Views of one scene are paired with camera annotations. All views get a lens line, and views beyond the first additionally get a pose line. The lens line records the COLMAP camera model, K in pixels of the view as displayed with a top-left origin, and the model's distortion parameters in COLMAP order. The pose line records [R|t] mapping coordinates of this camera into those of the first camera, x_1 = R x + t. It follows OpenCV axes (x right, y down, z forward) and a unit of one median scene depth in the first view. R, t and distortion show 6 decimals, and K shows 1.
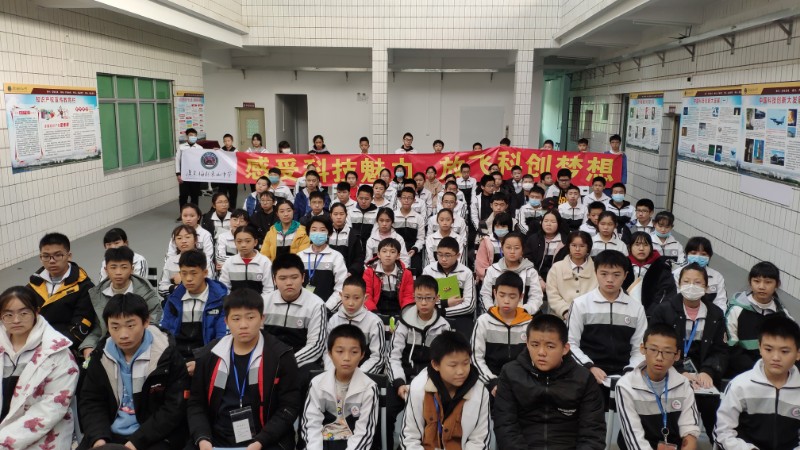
lens RADIAL K [[620.7, 0, 408.2], [0, 620.7, 225.2], [0, 0, 1]] dist [-0.000153, -0.006905]
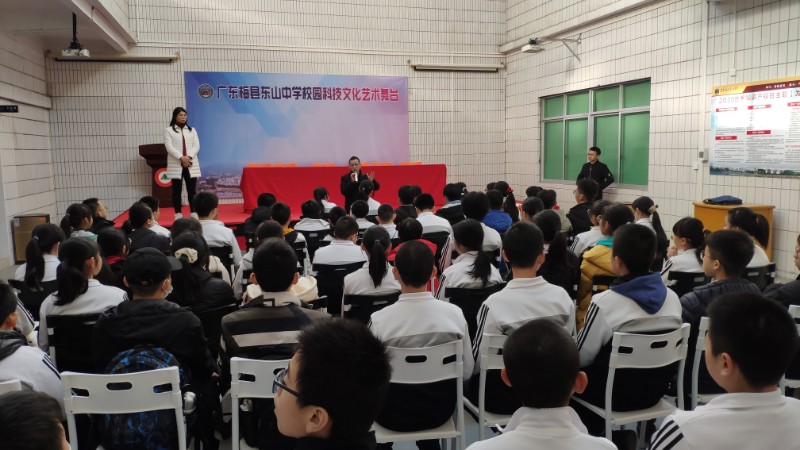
lens RADIAL K [[620.7, 0, 408.2], [0, 620.7, 225.2], [0, 0, 1]] dist [-0.000153, -0.006905]
pose [[-0.942666, 0.055940, -0.329015, 0.161297], [-0.048564, 0.952367, 0.301064, -0.264701], [0.330185, 0.299781, -0.895047, 1.635682]]
